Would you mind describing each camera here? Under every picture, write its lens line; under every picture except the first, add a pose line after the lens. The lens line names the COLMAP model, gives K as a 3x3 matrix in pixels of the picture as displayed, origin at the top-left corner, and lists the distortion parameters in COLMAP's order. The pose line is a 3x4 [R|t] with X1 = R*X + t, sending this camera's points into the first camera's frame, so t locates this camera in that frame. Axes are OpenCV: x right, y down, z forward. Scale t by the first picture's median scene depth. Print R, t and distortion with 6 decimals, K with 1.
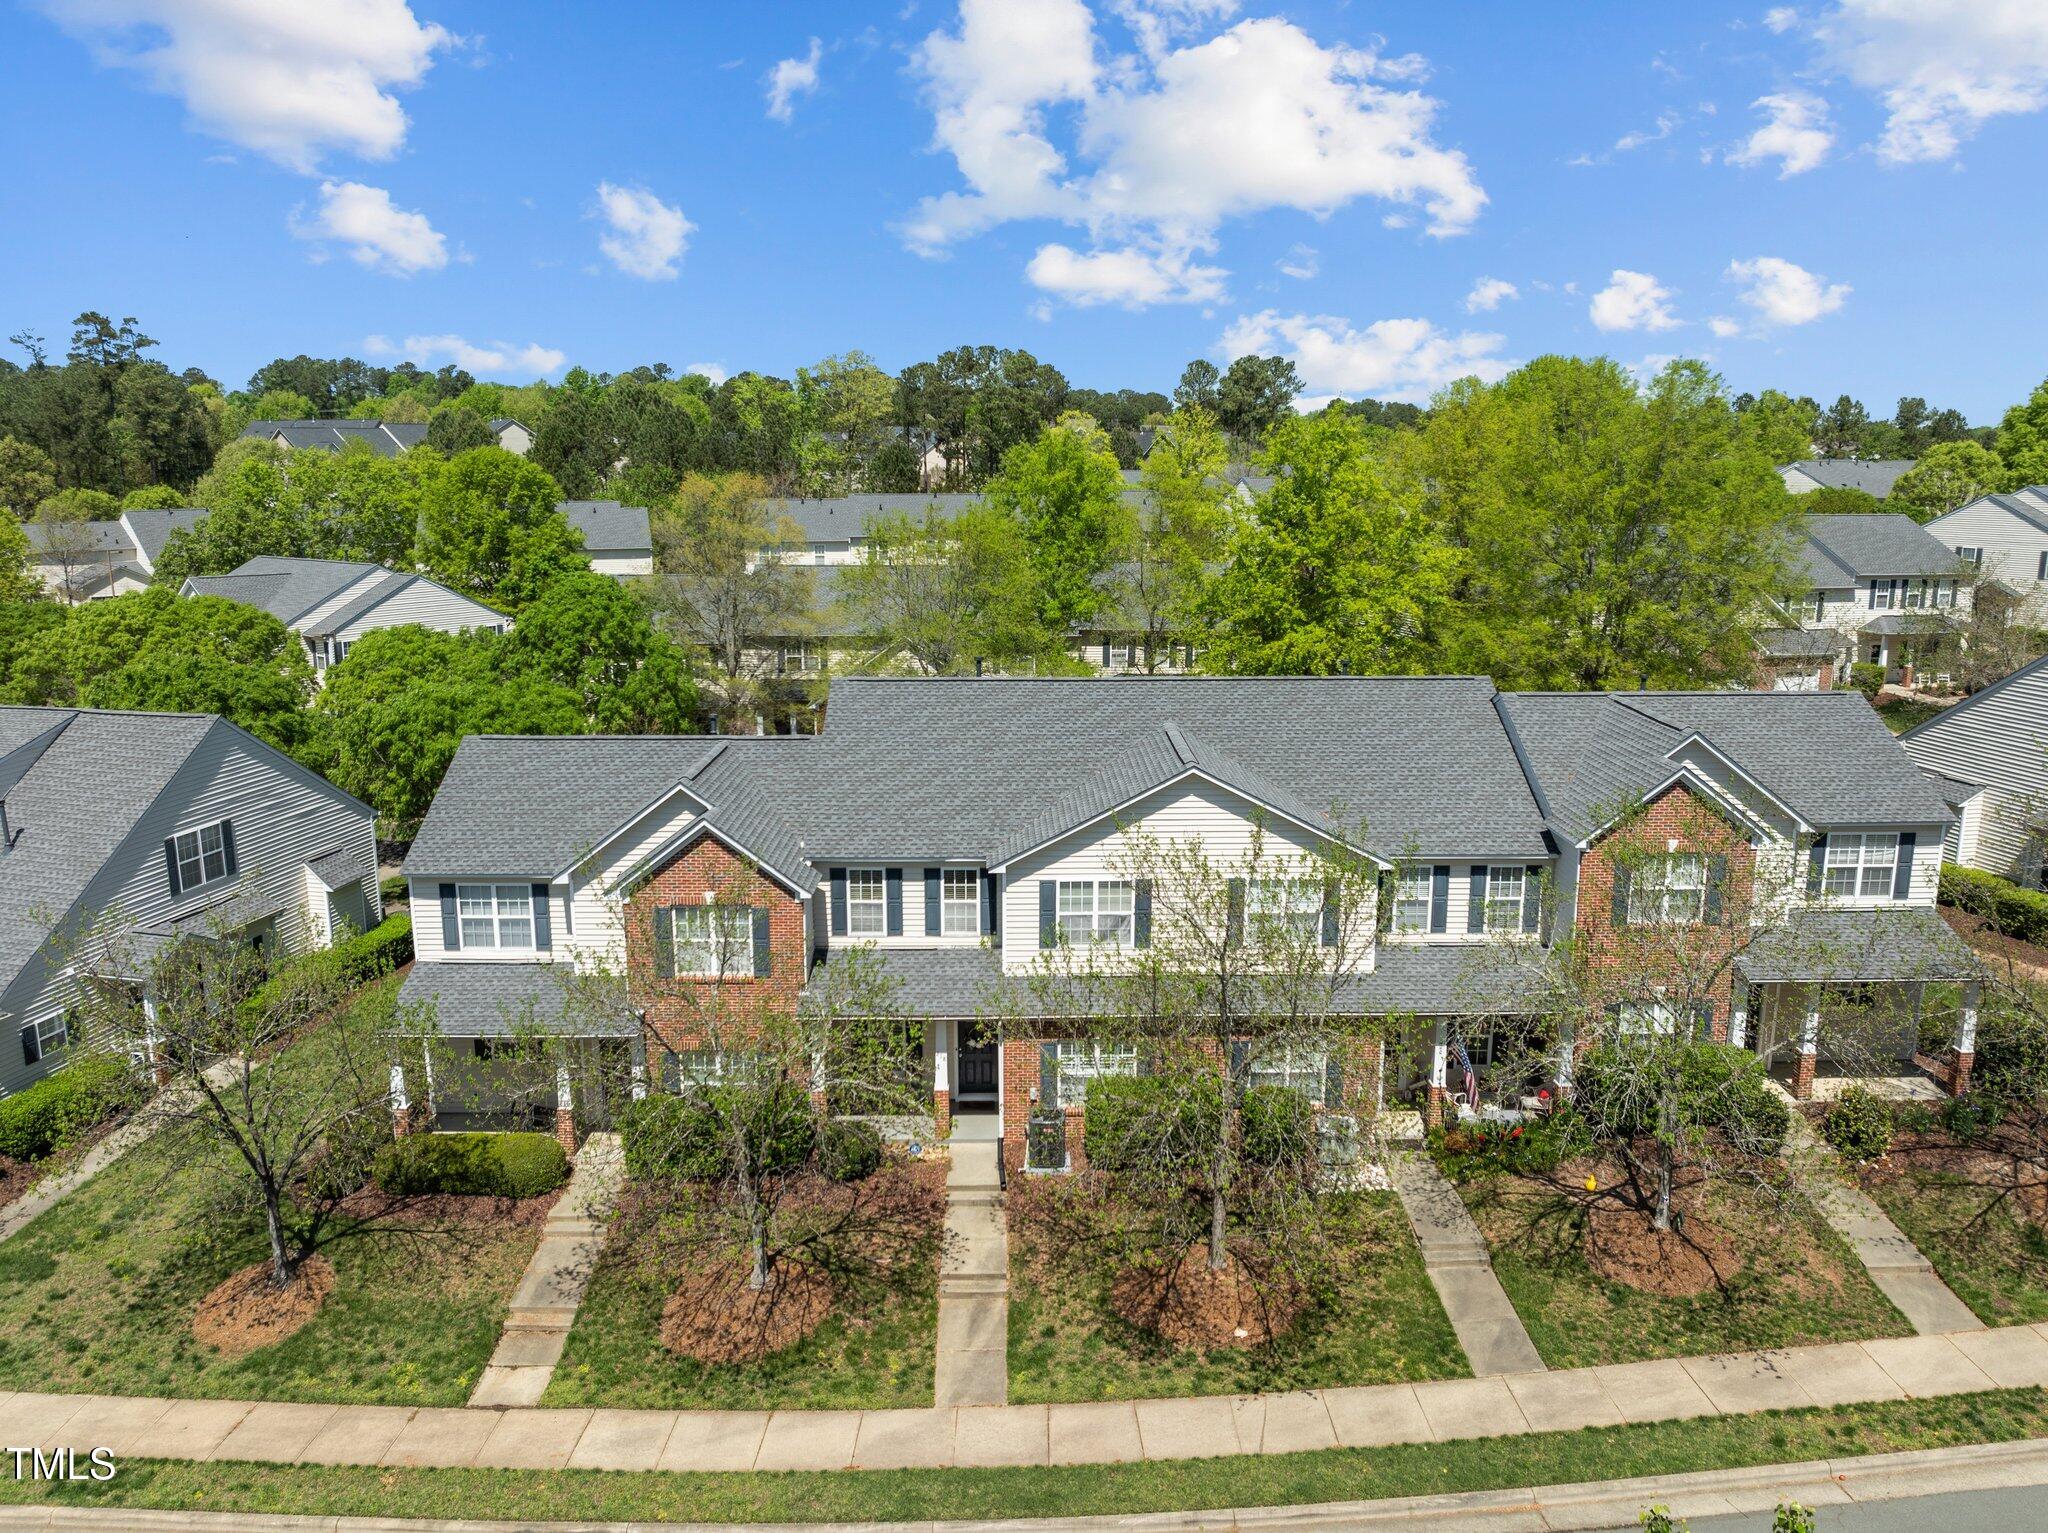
lens RADIAL K [[1423.9, 0, 1018.4], [0, 1423.9, 767.5], [0, 0, 1]] dist [-0.001506, -0.001283]
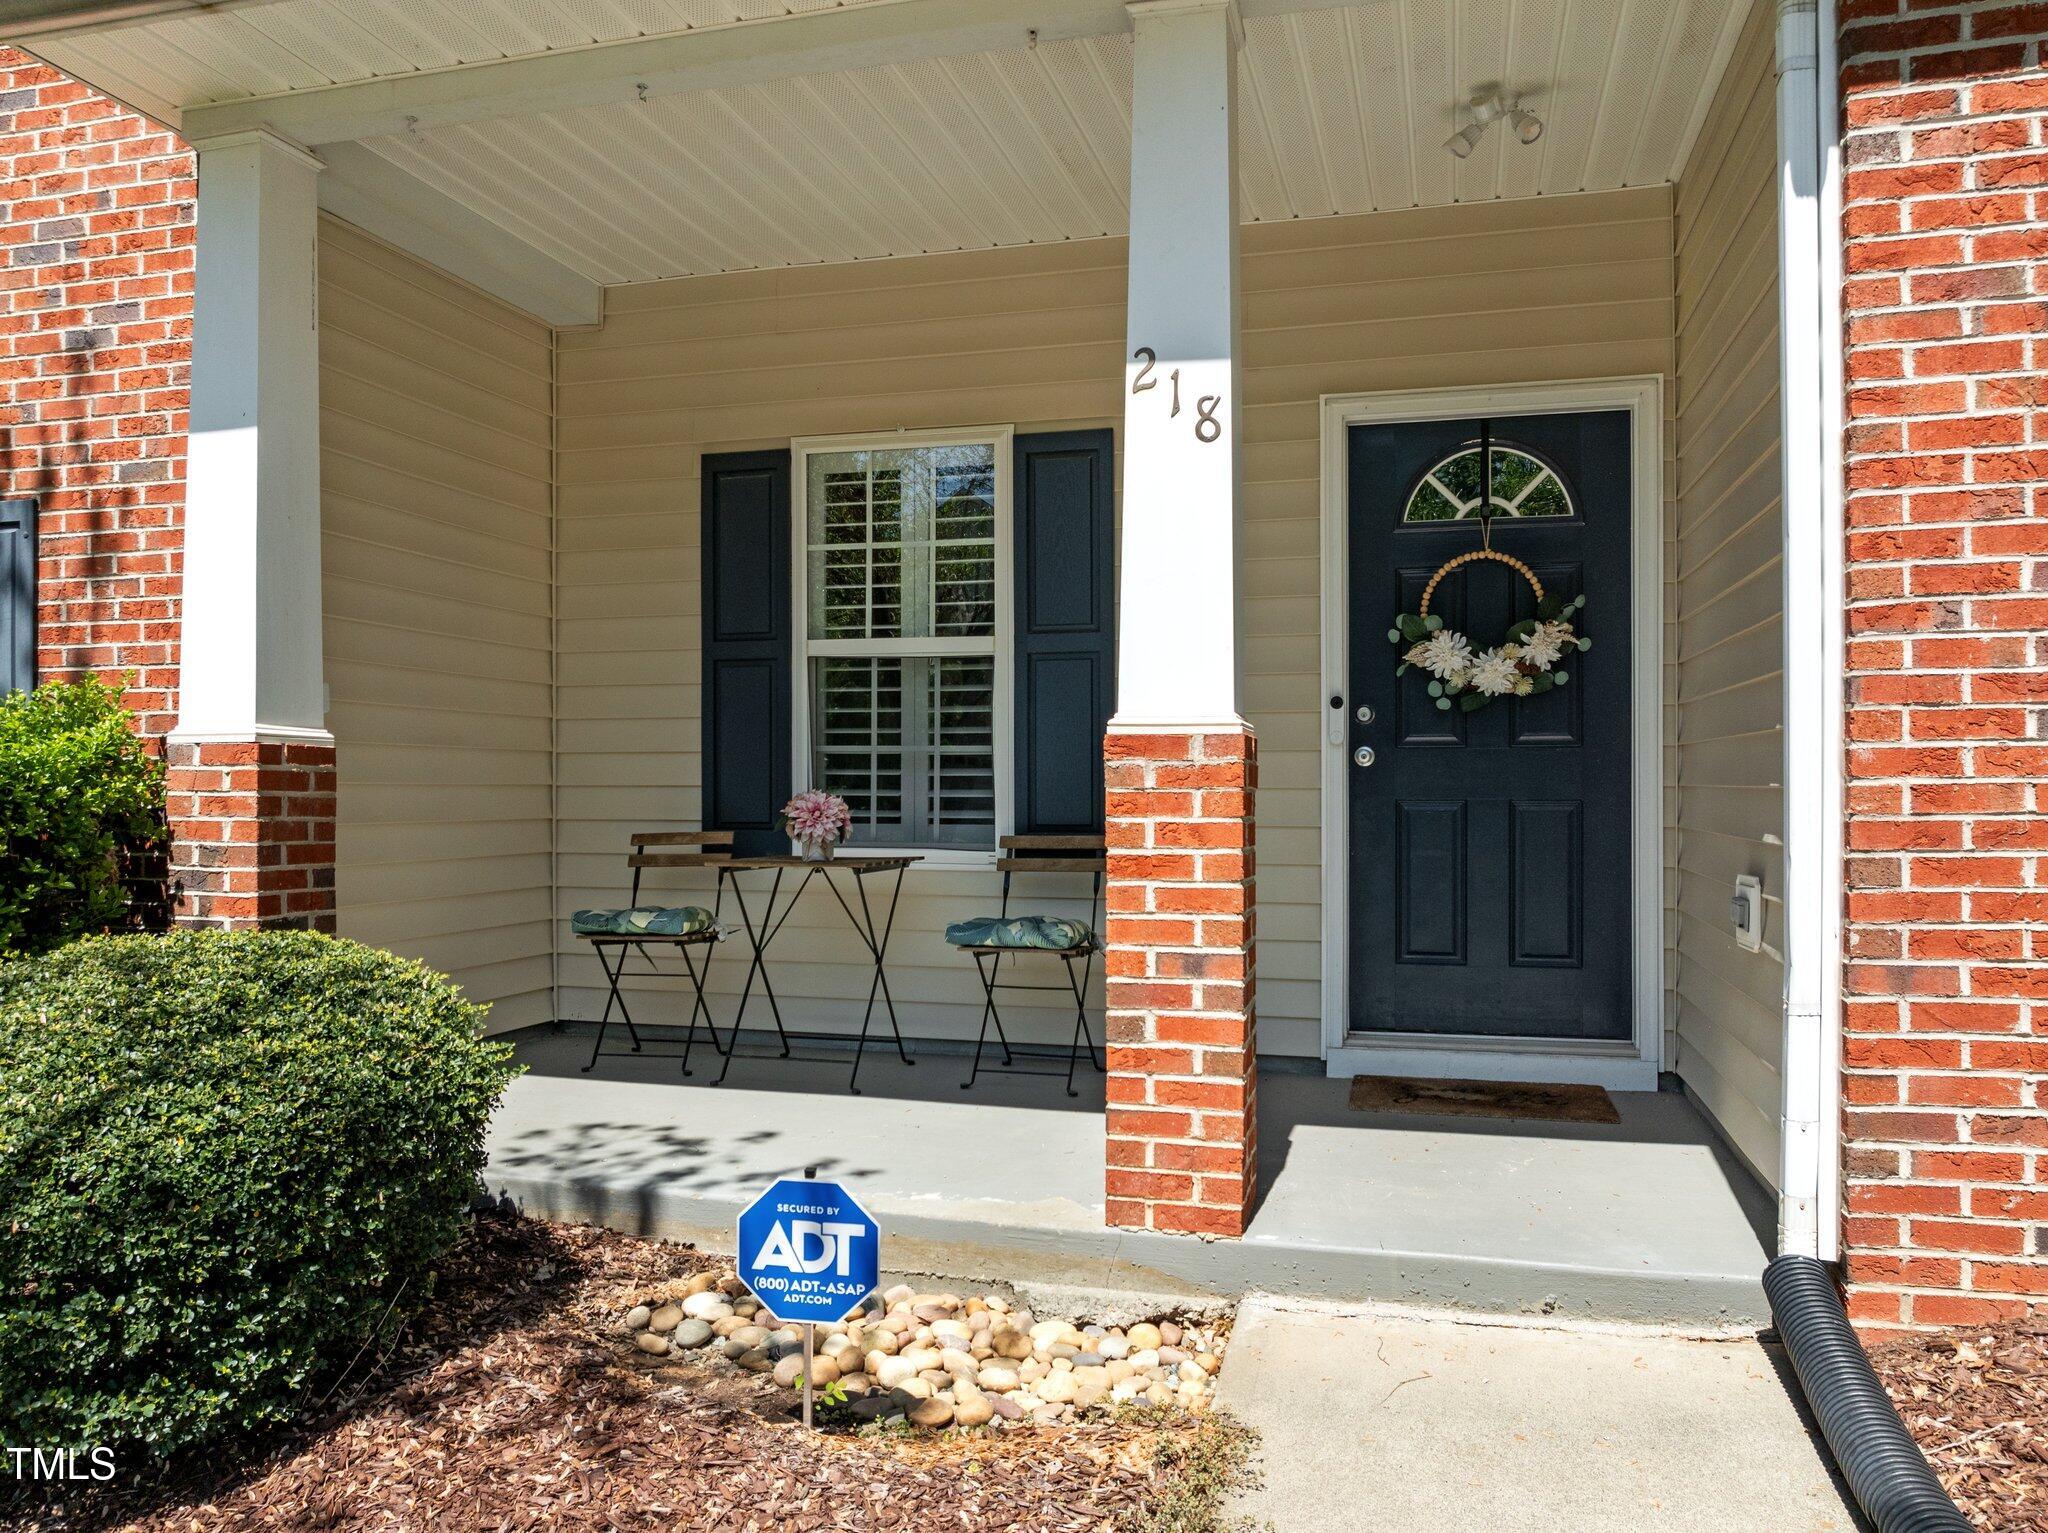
lens RADIAL K [[1477.9, 0, 1031.4], [0, 1477.9, 772.9], [0, 0, 1]] dist [-0.023643, -0.000370]
pose [[0.965435, 0.003152, -0.260625, -0.041964], [-0.044377, 0.987315, -0.152446, 0.292318], [0.256838, 0.158743, 0.953328, 1.061097]]
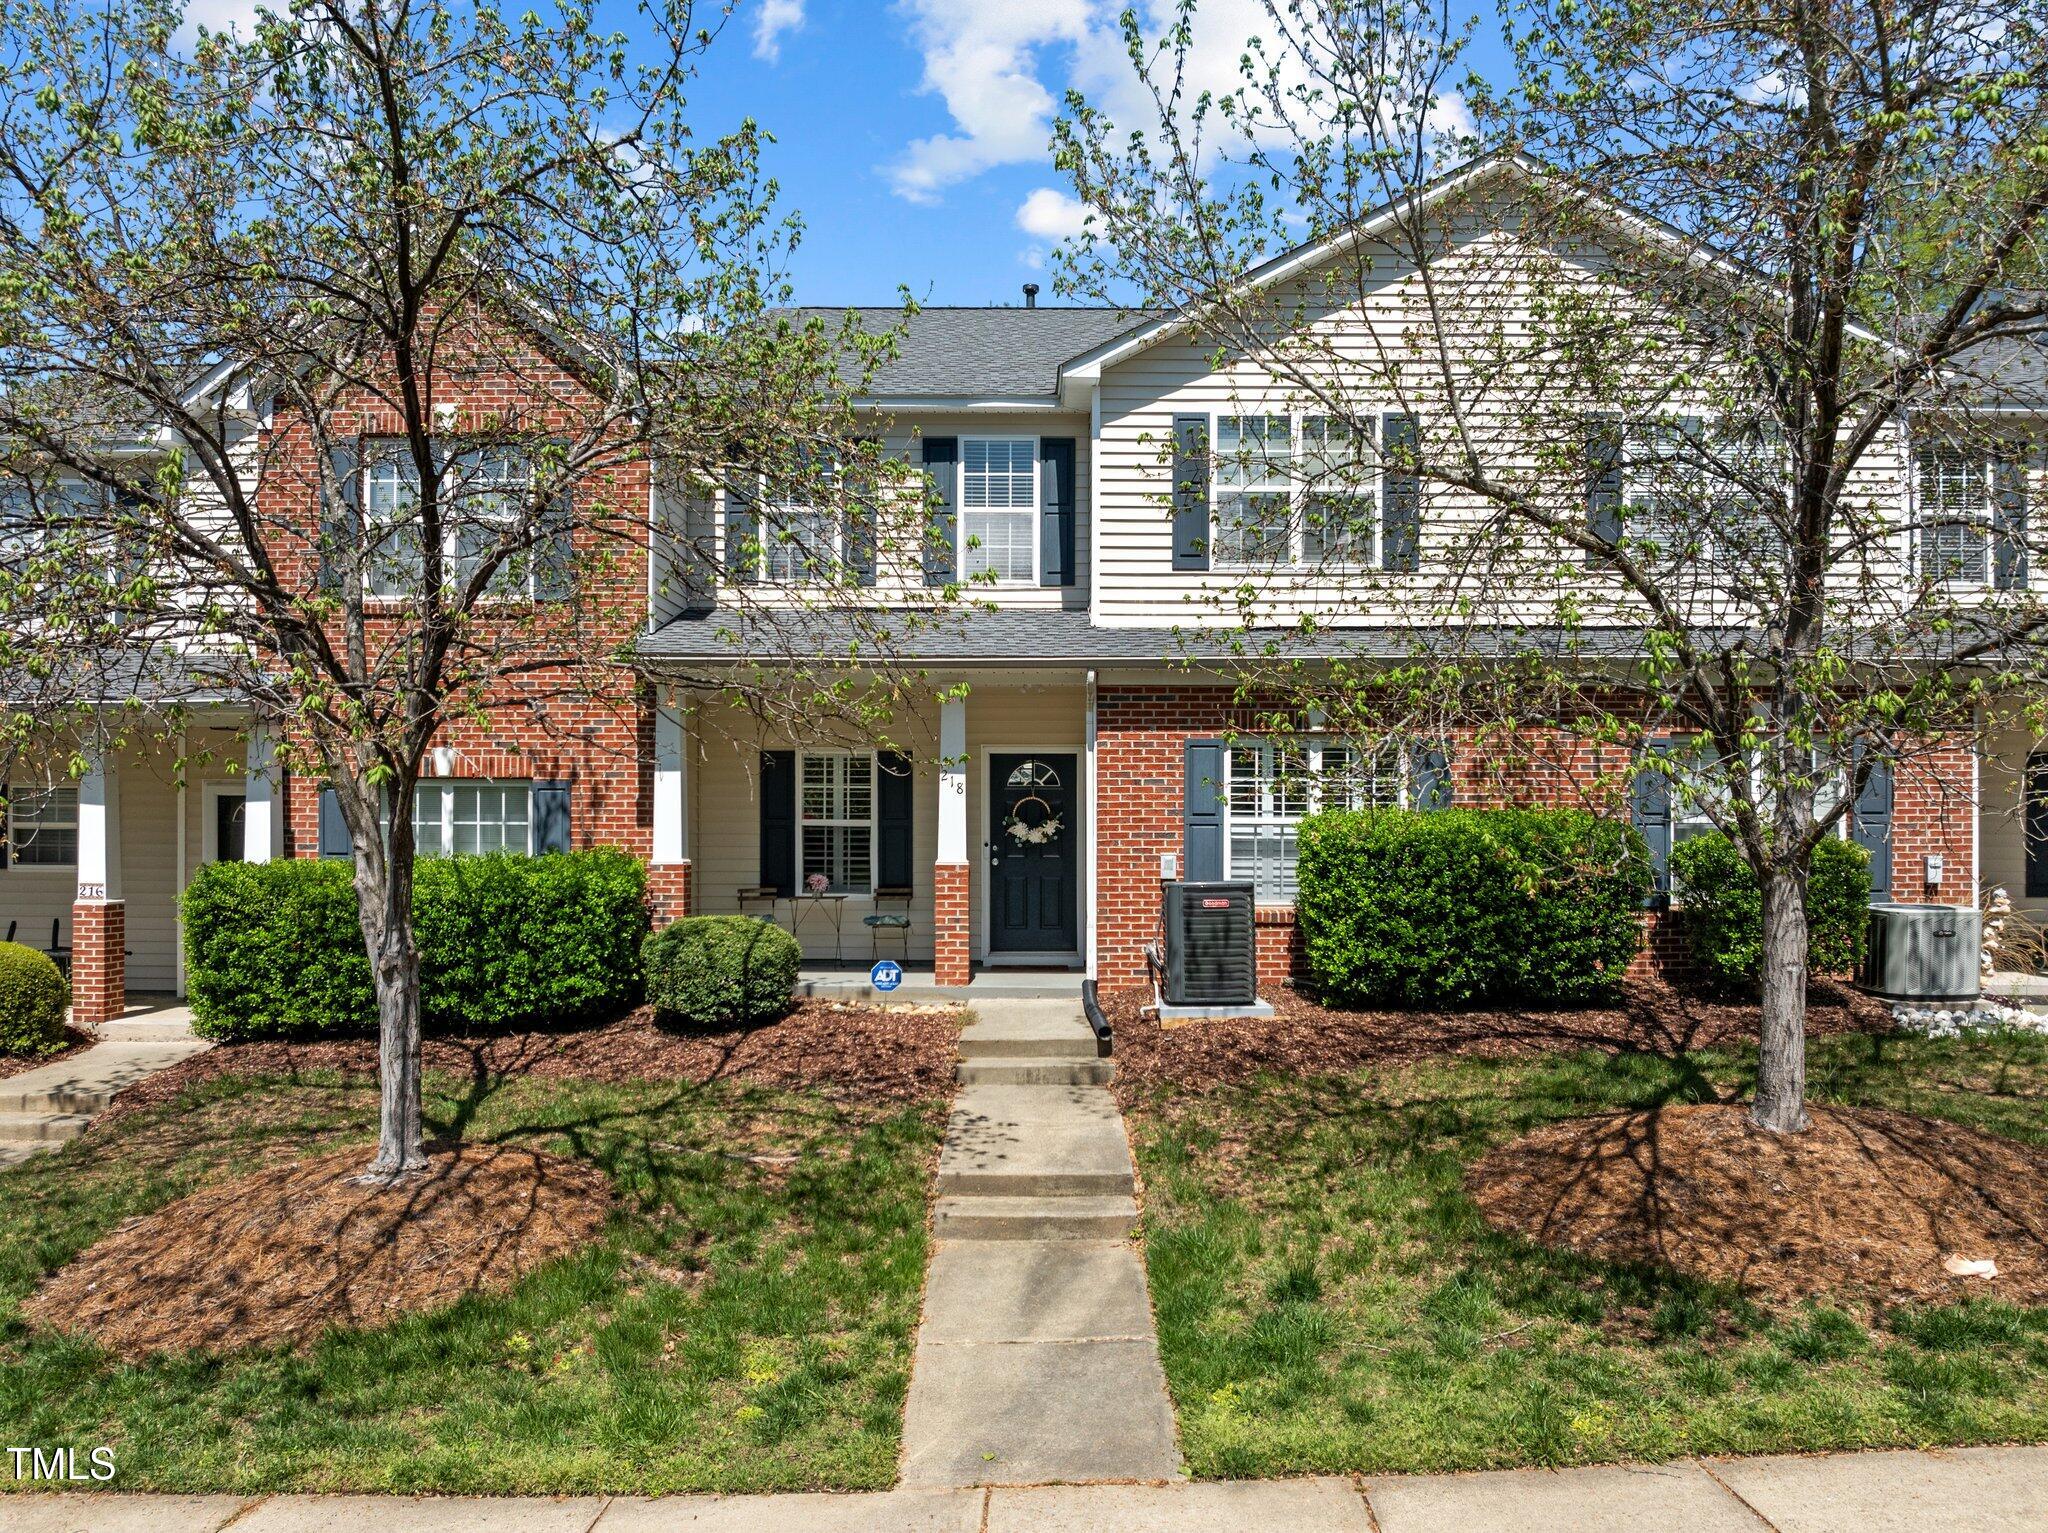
lens RADIAL K [[1538.0, 0, 1030.7], [0, 1538.0, 774.8], [0, 0, 1]] dist [-0.041773, 0.012401]
pose [[0.999938, 0.005246, -0.009819, -0.030055], [-0.006936, 0.983473, -0.180924, 0.336295], [0.008708, 0.180980, 0.983448, 0.641472]]
